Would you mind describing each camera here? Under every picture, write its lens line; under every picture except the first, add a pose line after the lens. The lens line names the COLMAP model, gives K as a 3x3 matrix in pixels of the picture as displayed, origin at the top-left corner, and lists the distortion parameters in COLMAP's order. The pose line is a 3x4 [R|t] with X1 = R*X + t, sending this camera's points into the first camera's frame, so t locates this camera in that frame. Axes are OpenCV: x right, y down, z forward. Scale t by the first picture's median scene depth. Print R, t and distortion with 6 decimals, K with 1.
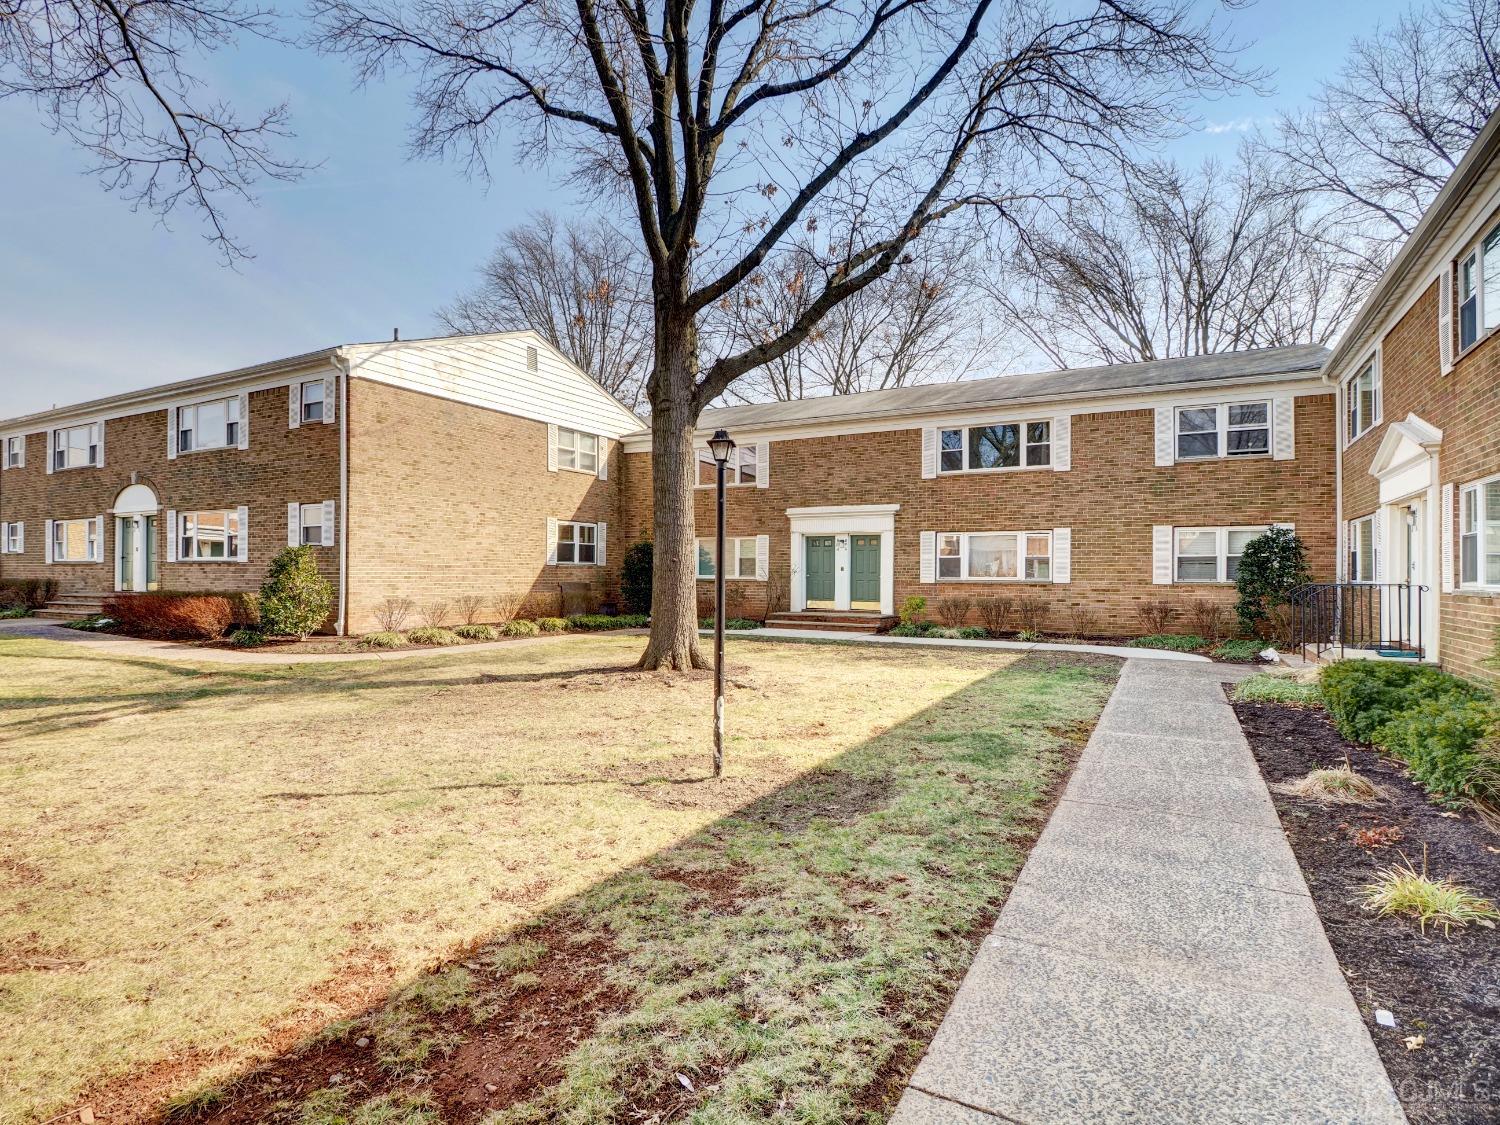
lens RADIAL K [[778.0, 0, 750.3], [0, 778.0, 570.3], [0, 0, 1]] dist [-0.002443, -0.013880]
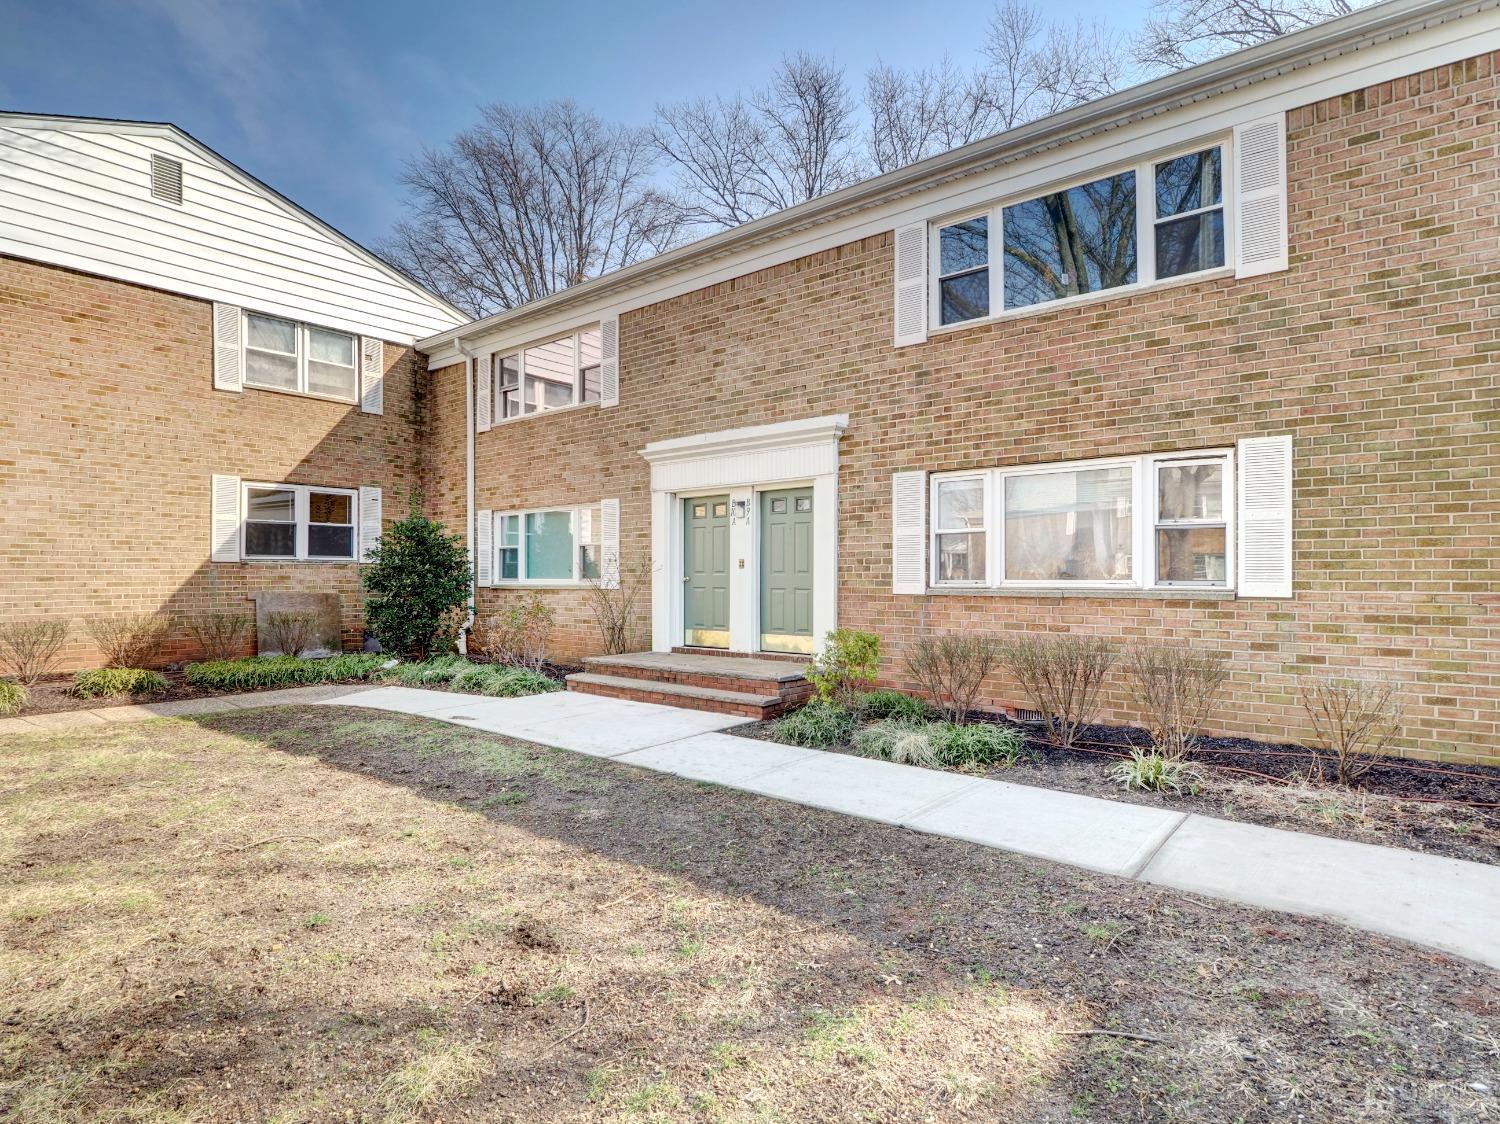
lens RADIAL K [[778.0, 0, 750.3], [0, 778.0, 569.8], [0, 0, 1]] dist [-0.002443, -0.013880]
pose [[0.983260, -0.008155, -0.182024, 0.213333], [0.007948, 0.999967, -0.001867, 0.002815], [0.182033, 0.000389, 0.983292, 0.554666]]
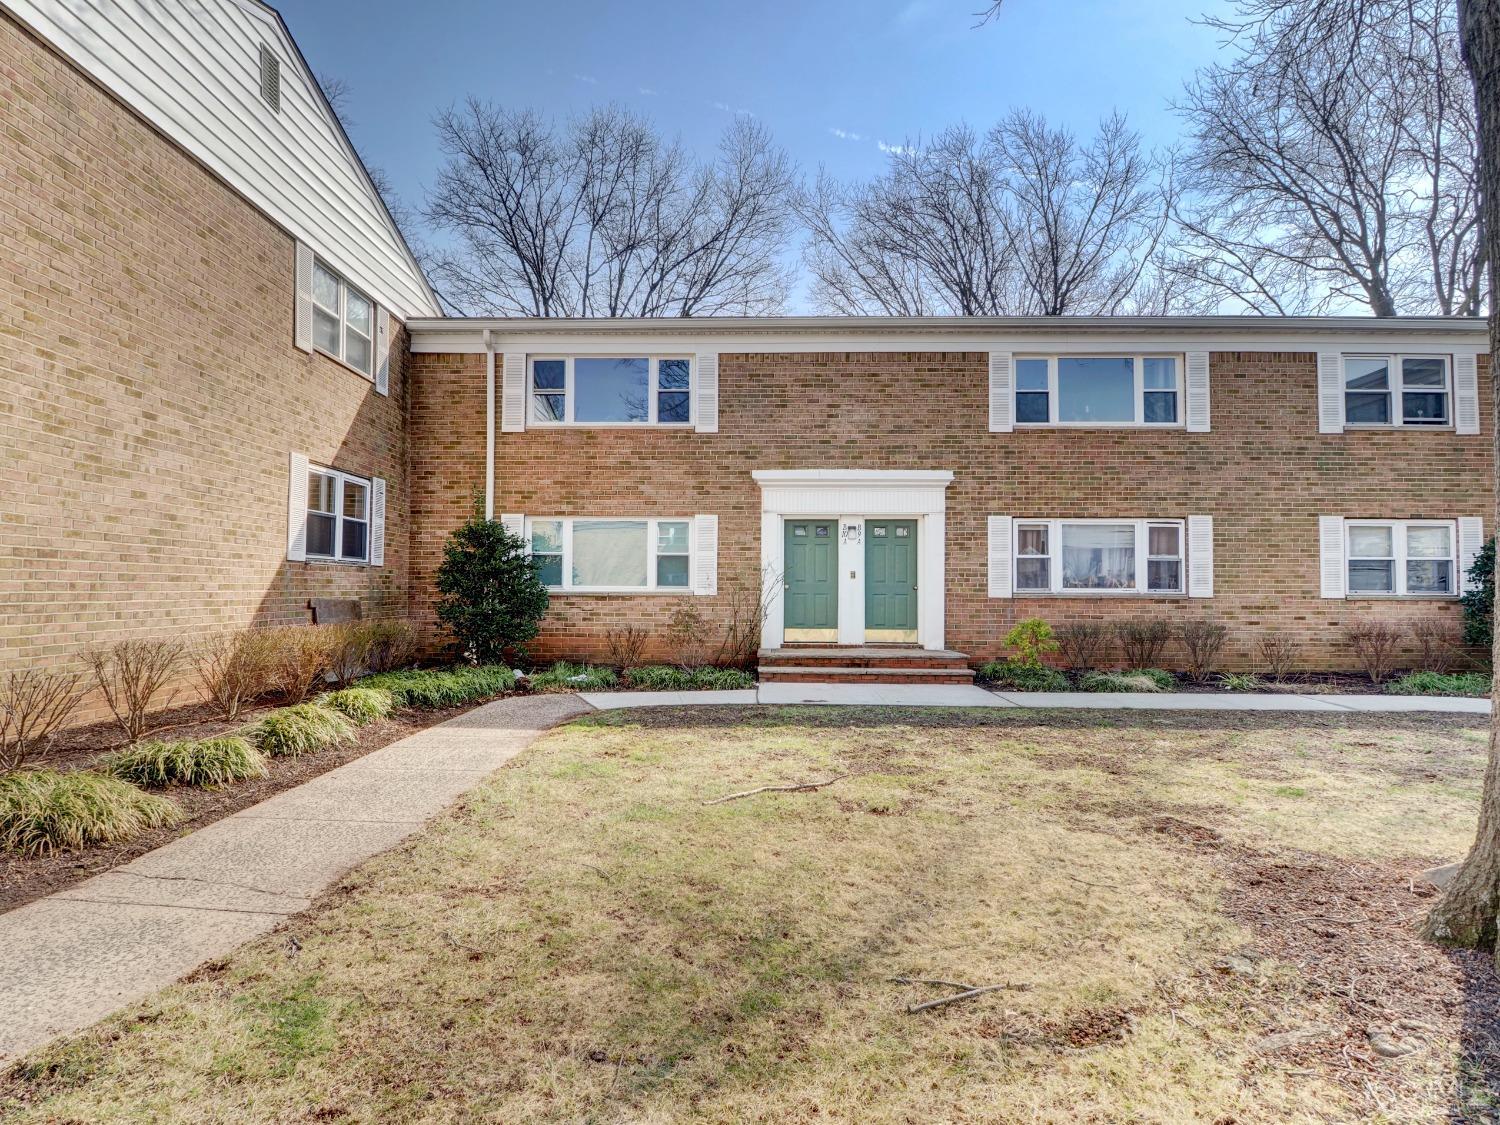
lens RADIAL K [[802.3, 0, 721.6], [0, 802.3, 561.9], [0, 0, 1]] dist [-0.007373, -0.000503]
pose [[0.894089, 0.015909, 0.447607, -0.253144], [-0.003349, 0.999578, -0.028839, 0.006381], [-0.447877, 0.024285, 0.893765, 0.506952]]
